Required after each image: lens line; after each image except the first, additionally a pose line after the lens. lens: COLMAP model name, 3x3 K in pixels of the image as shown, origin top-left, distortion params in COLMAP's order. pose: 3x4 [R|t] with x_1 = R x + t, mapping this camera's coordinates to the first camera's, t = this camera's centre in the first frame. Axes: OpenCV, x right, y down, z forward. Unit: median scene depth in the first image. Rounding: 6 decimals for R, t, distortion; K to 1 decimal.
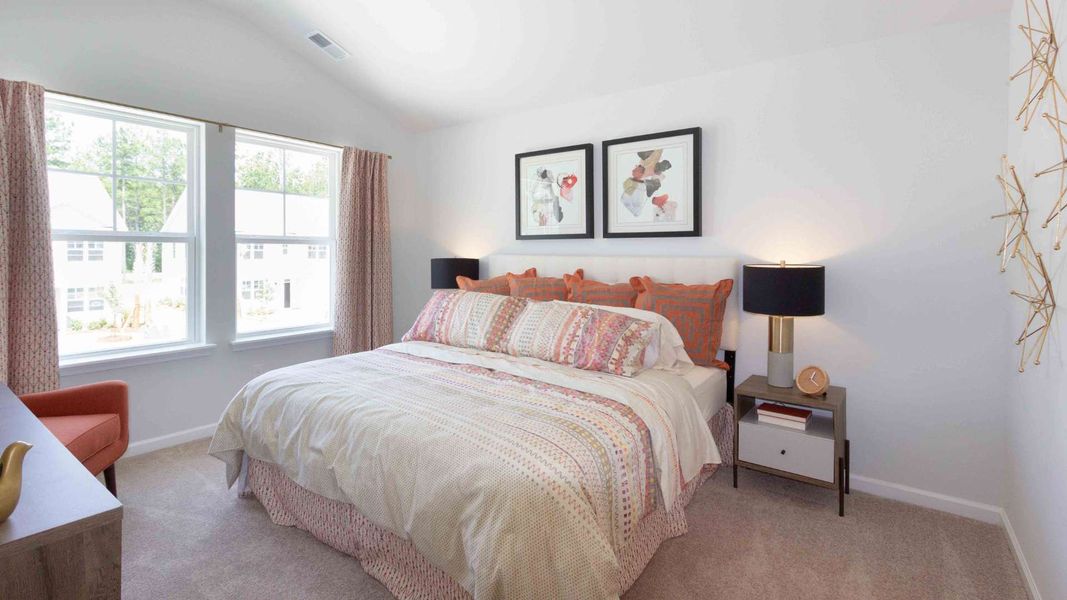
lens RADIAL K [[485.2, 0, 521.8], [0, 485.2, 257.3], [0, 0, 1]] dist [0.001579, -0.000172]
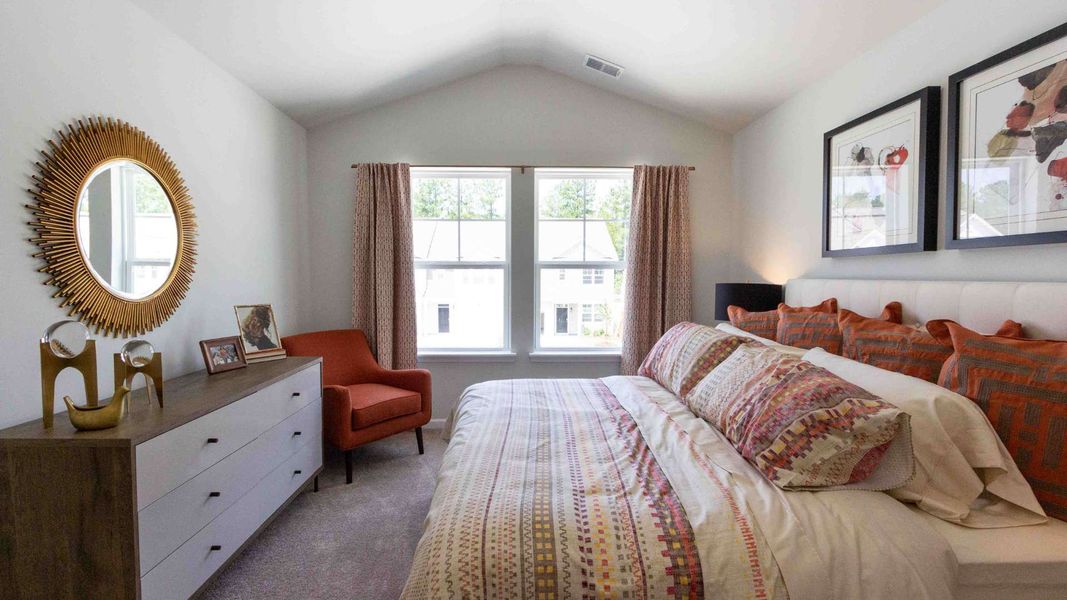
lens RADIAL K [[487.2, 0, 518.3], [0, 487.2, 301.9], [0, 0, 1]] dist [0.002806, -0.000355]
pose [[0.633177, 0.036849, -0.773129, 0.289805], [-0.005553, 0.999057, 0.043070, 0.000021], [0.773987, -0.022978, 0.632784, 0.245160]]
